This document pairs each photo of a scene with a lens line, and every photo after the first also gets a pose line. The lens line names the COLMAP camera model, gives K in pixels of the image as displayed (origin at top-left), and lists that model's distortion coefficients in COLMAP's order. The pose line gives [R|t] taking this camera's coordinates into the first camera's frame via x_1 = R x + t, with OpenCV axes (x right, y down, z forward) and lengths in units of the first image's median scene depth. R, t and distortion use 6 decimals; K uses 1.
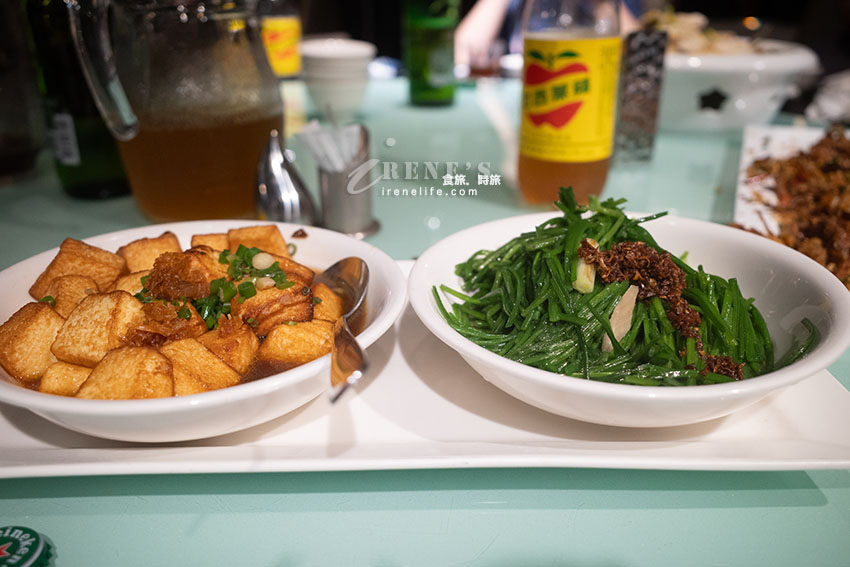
lens RADIAL K [[716.6, 0, 419.4], [0, 716.6, 281.8], [0, 0, 1]] dist [-0.001990, -0.010138]
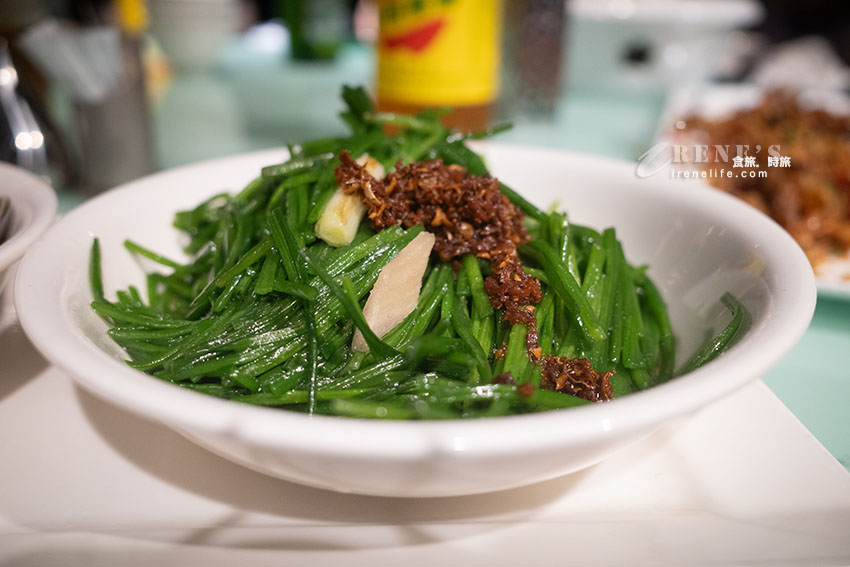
lens RADIAL K [[716.6, 0, 430.3], [0, 716.6, 285.3], [0, 0, 1]] dist [-0.001990, -0.010138]
pose [[0.997588, 0.003078, 0.069342, 0.262115], [-0.002163, 0.999910, -0.013269, 0.053287], [-0.069377, 0.013087, 0.997505, 0.444509]]
